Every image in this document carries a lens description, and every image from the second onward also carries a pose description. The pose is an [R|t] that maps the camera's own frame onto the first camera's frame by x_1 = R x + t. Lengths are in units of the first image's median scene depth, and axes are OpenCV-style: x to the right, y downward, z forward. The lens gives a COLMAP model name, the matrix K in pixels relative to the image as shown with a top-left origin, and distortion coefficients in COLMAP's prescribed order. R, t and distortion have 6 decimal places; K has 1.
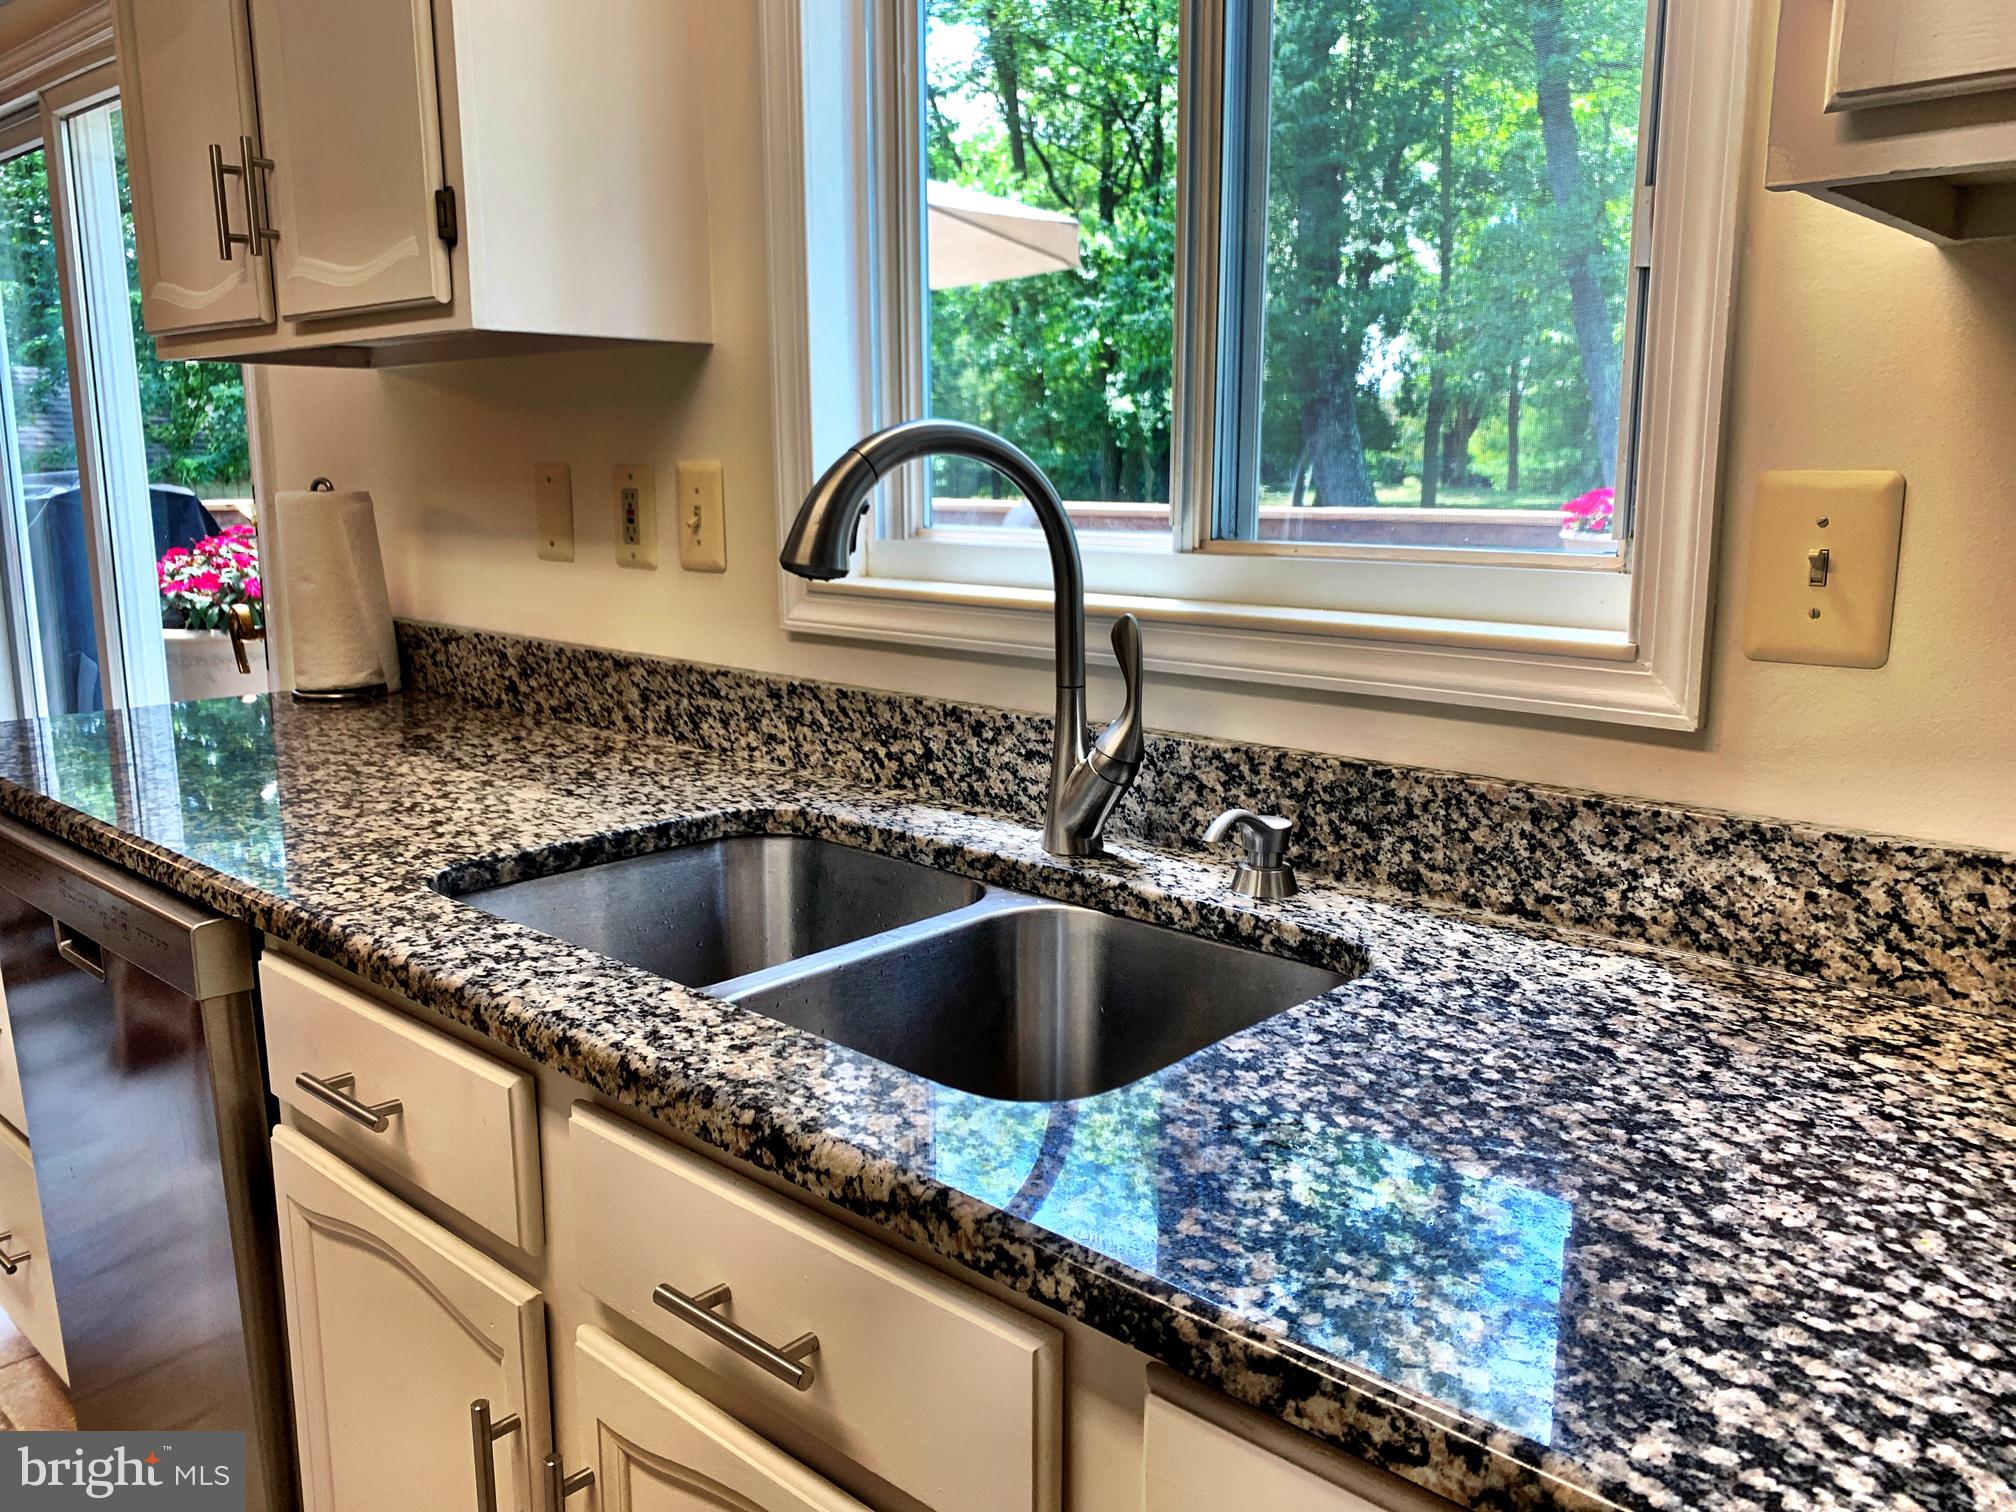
lens RADIAL K [[1543.3, 0, 1008.7], [0, 1543.3, 719.4], [0, 0, 1]] dist [0.045618, 0.000859]
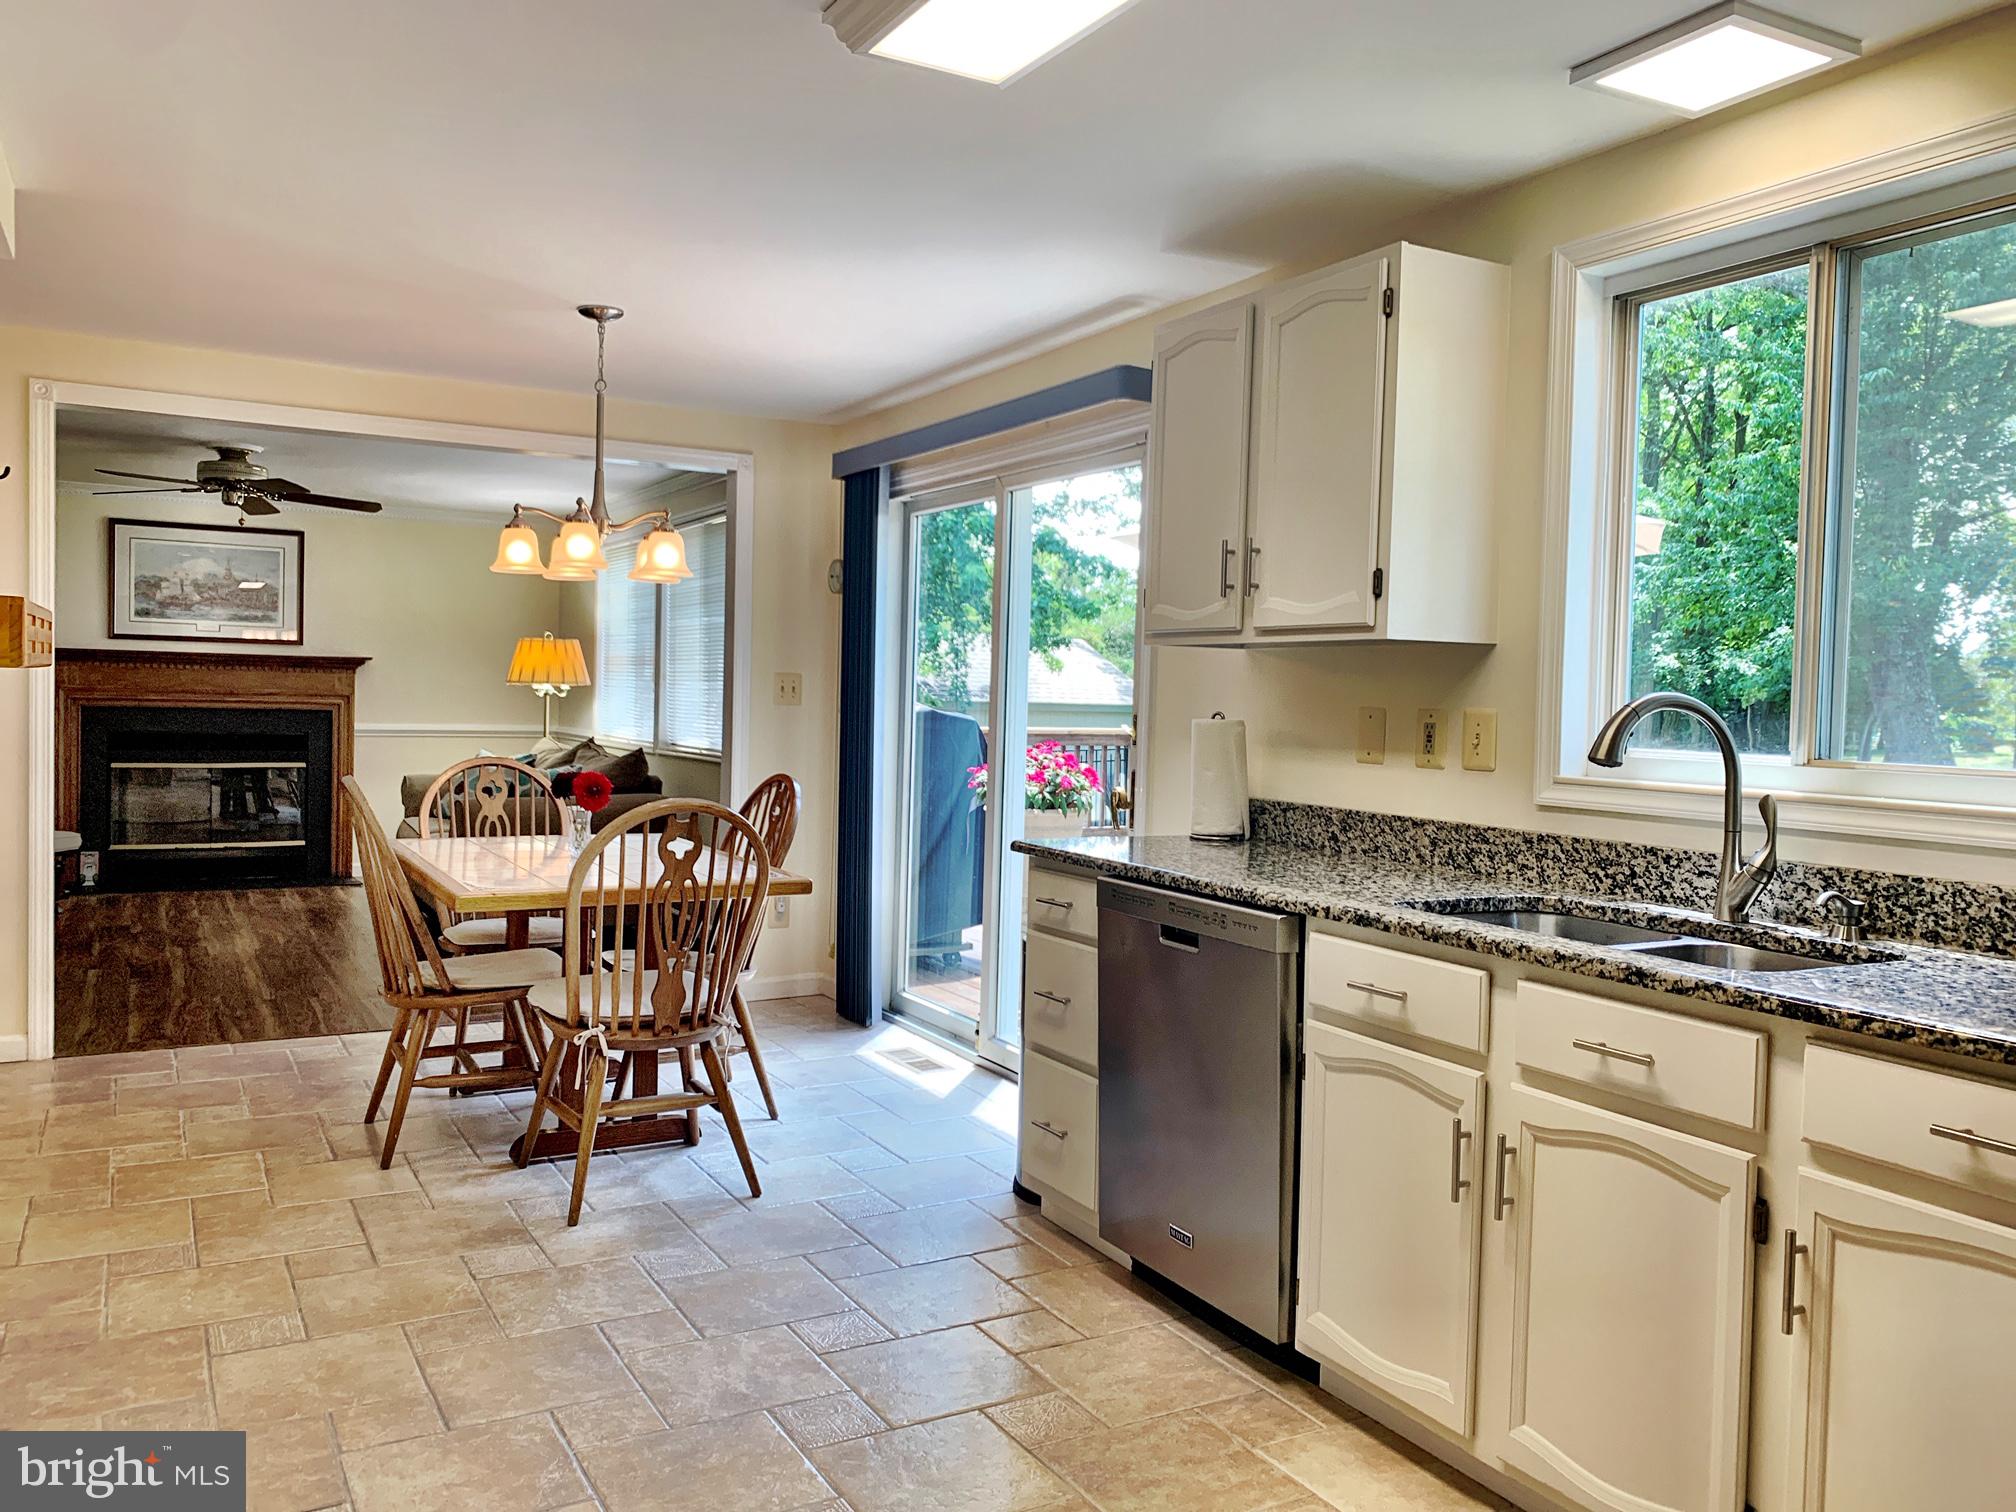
lens RADIAL K [[1531.2, 0, 978.8], [0, 1531.2, 730.4], [0, 0, 1]] dist [-0.002702, -0.005577]
pose [[0.941519, 0.036566, -0.334969, -0.182494], [-0.085478, 0.987496, -0.132461, 0.161291], [0.325937, 0.153347, 0.932872, -0.946534]]
